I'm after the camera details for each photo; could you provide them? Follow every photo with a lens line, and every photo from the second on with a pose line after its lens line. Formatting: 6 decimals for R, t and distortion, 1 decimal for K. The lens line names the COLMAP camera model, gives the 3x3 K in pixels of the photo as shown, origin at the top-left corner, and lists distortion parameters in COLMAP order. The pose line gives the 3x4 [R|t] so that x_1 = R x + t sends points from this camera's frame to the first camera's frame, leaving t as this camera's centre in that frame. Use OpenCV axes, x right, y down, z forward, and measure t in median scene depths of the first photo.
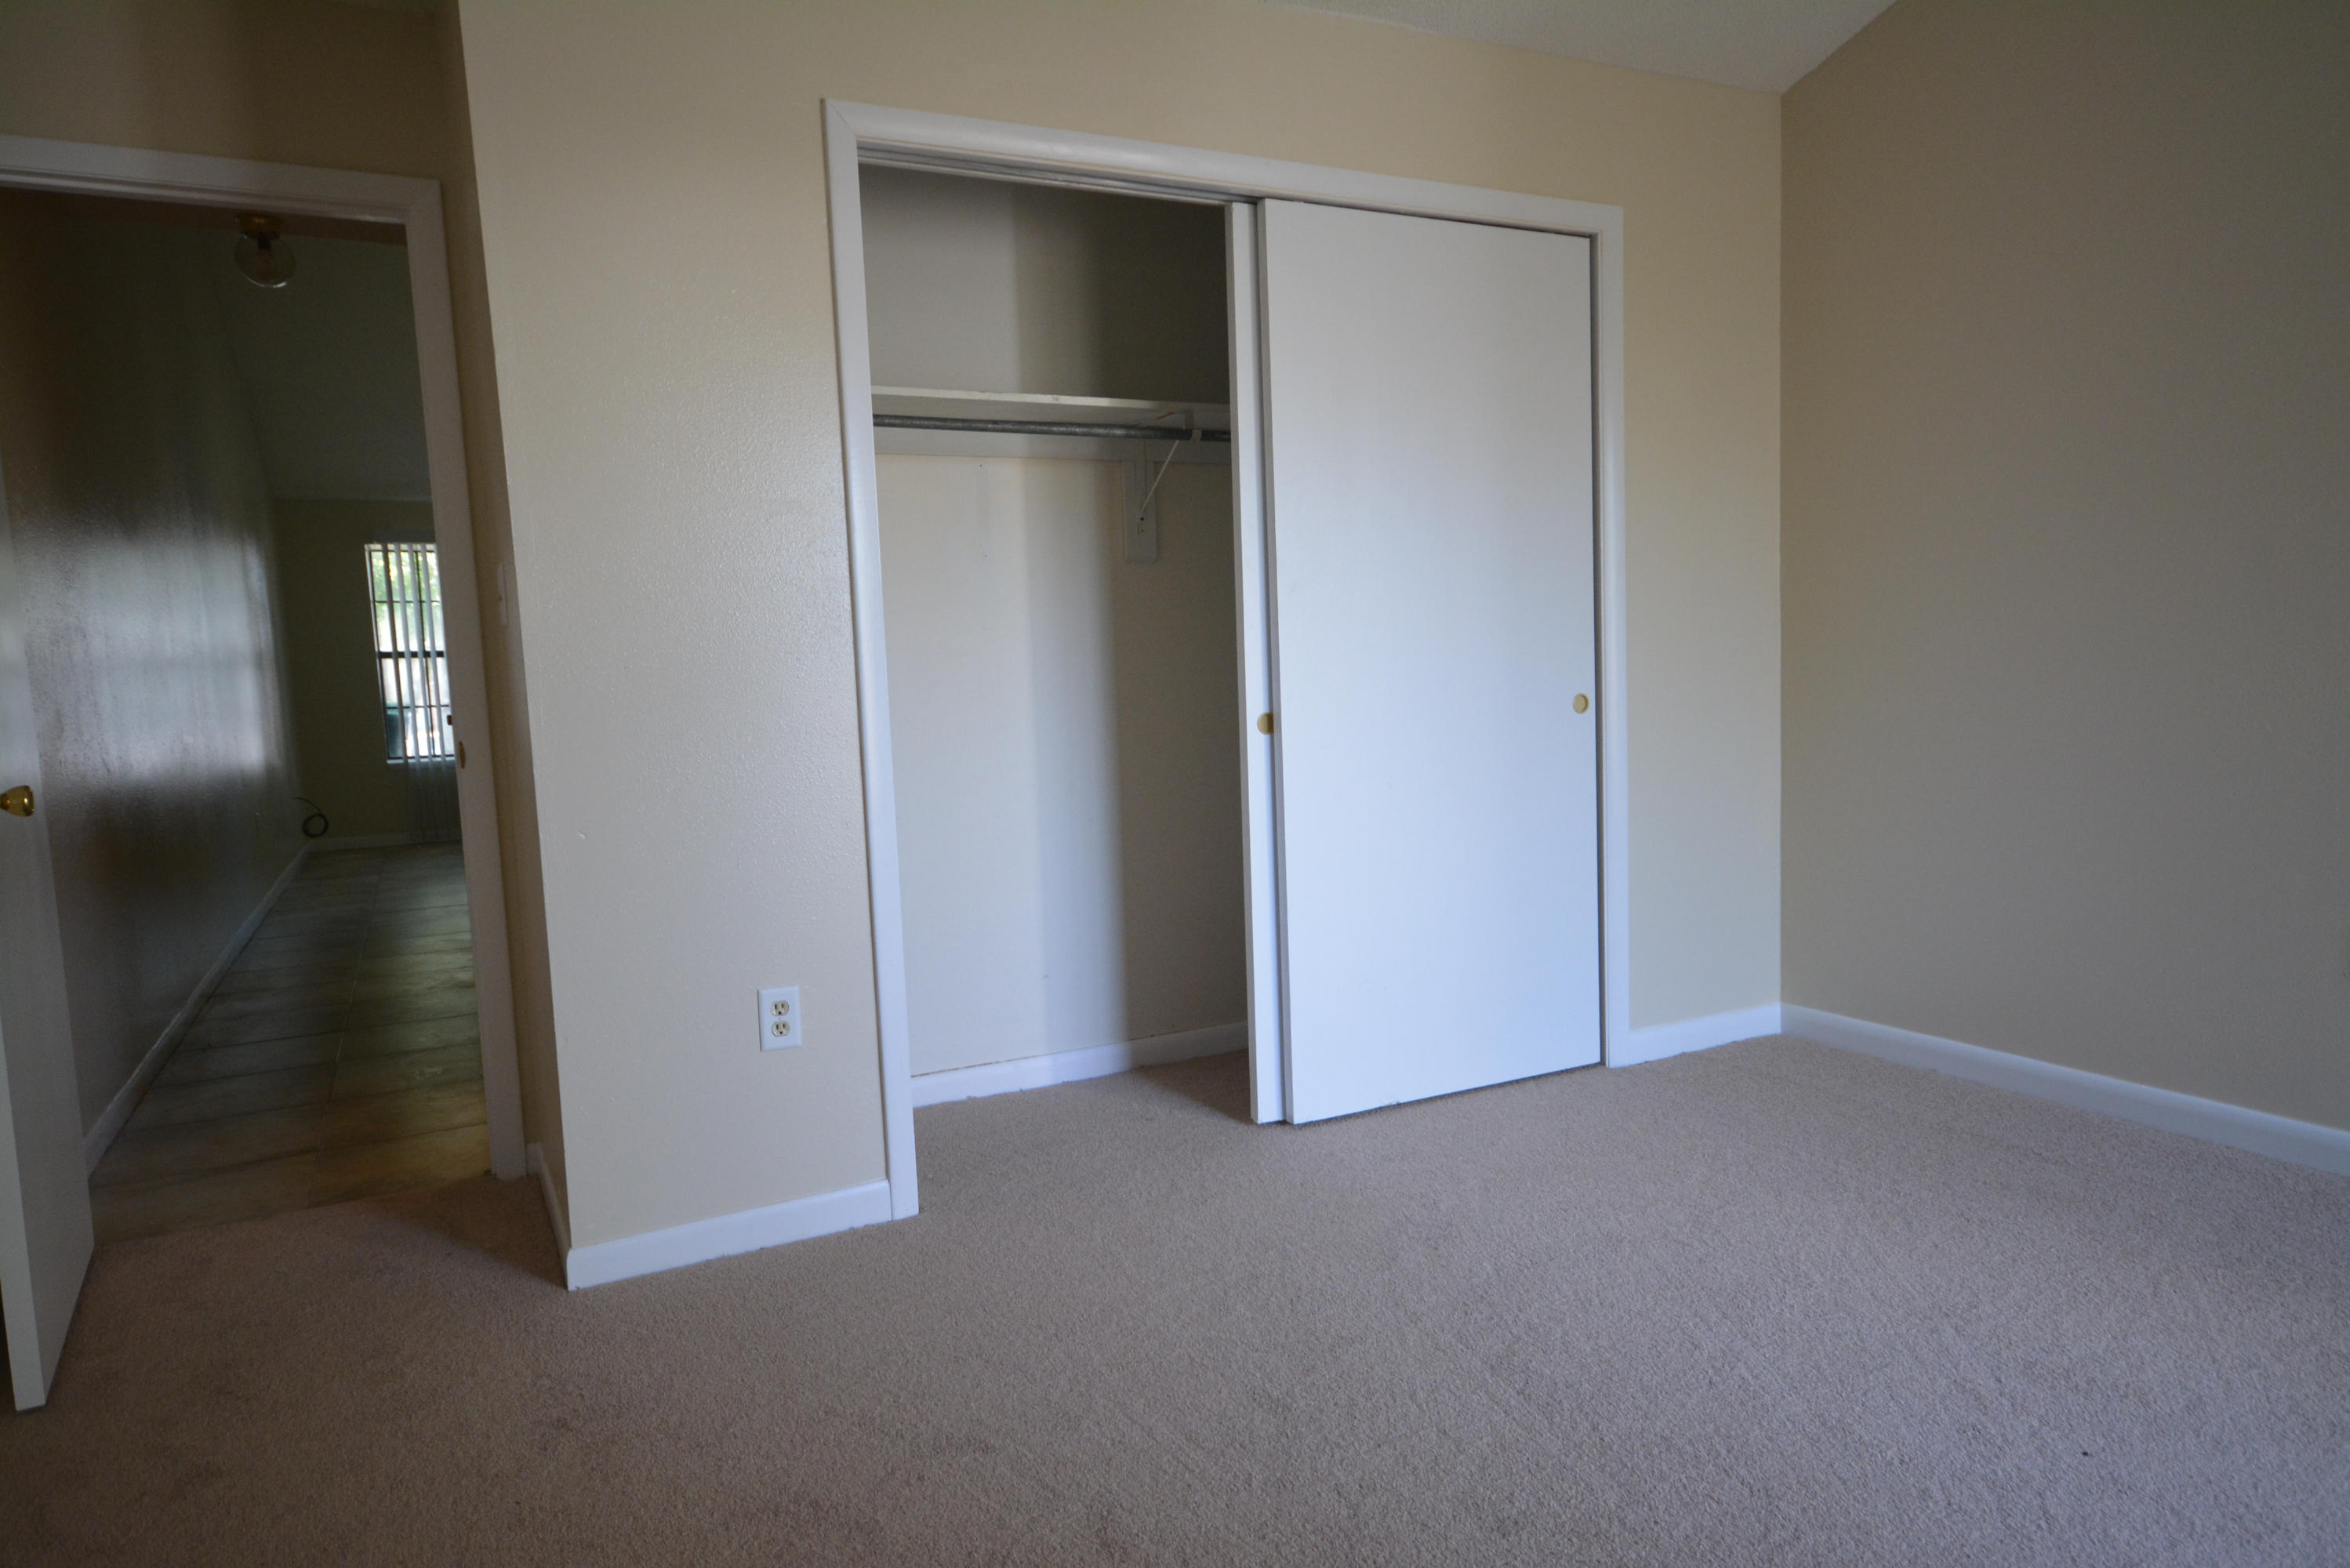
lens RADIAL K [[1444.4, 0, 1175.0], [0, 1444.4, 784.0], [0, 0, 1]] dist [-0.001790, 0.024378]
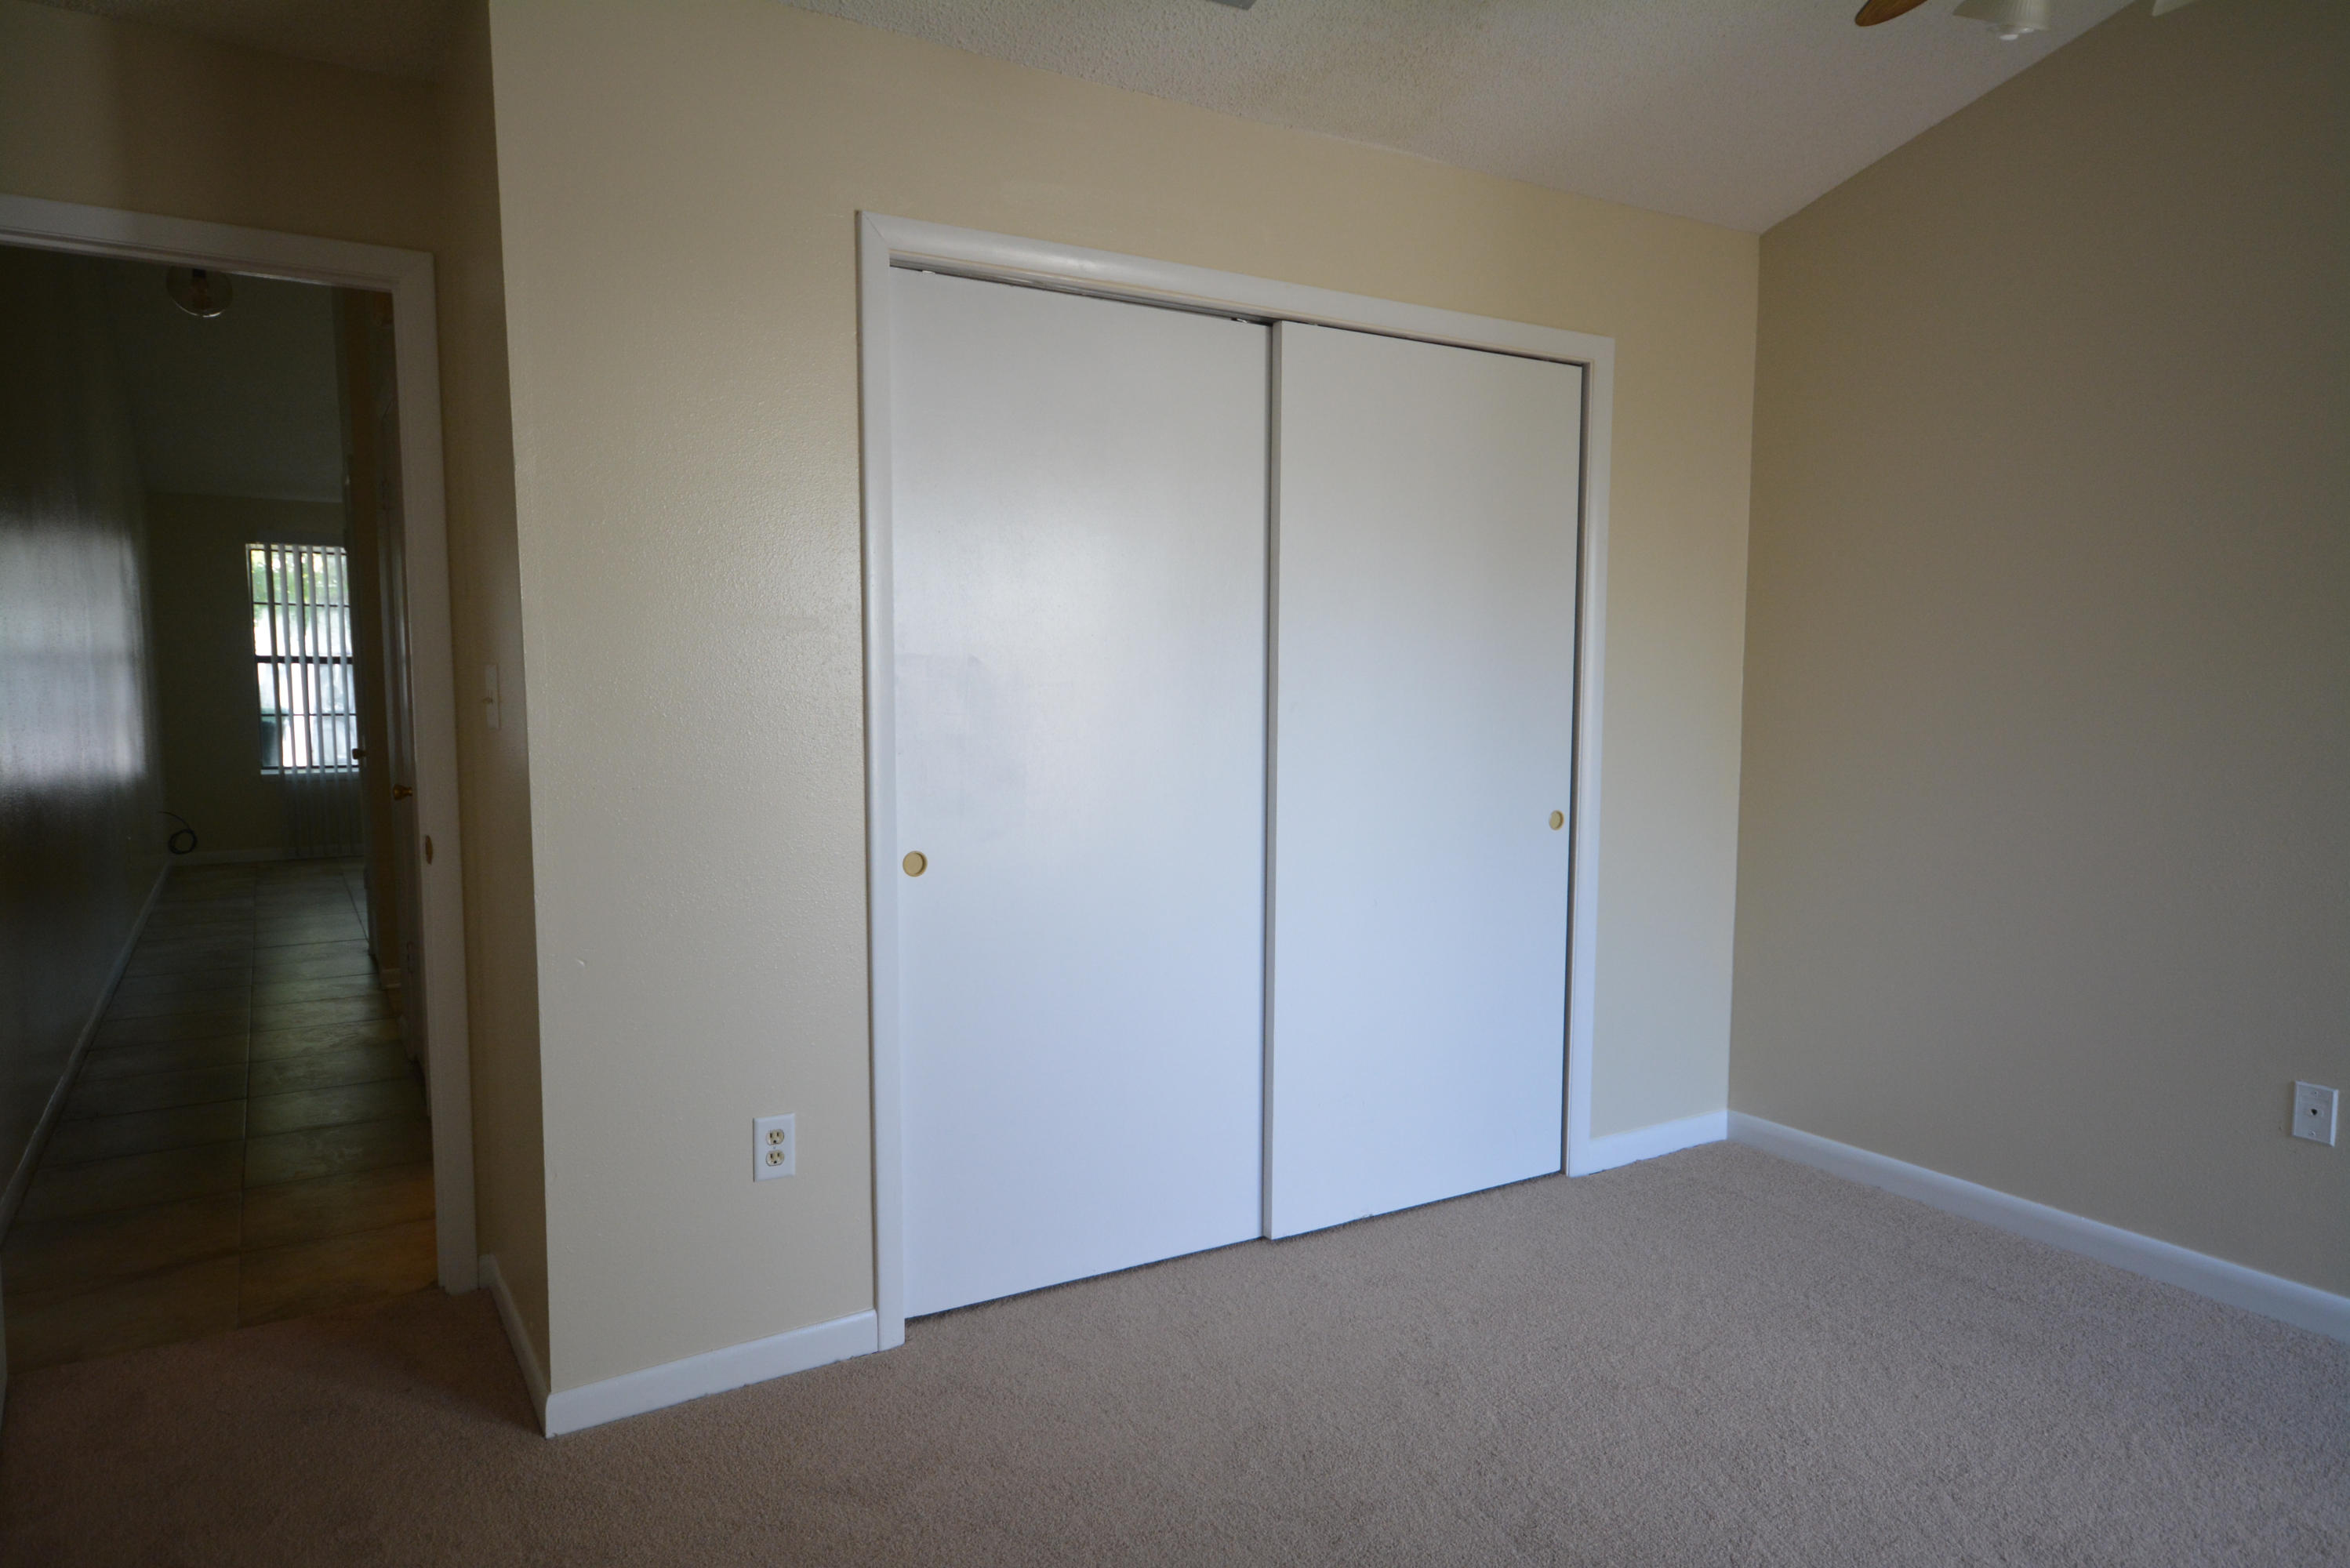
lens RADIAL K [[1444.4, 0, 1175.0], [0, 1444.4, 784.0], [0, 0, 1]] dist [-0.001790, 0.024378]
pose [[0.996069, 0.036377, 0.080765, -0.089969], [-0.035758, 0.999319, -0.009103, -0.079913], [-0.081041, 0.006179, 0.996692, 0.008975]]
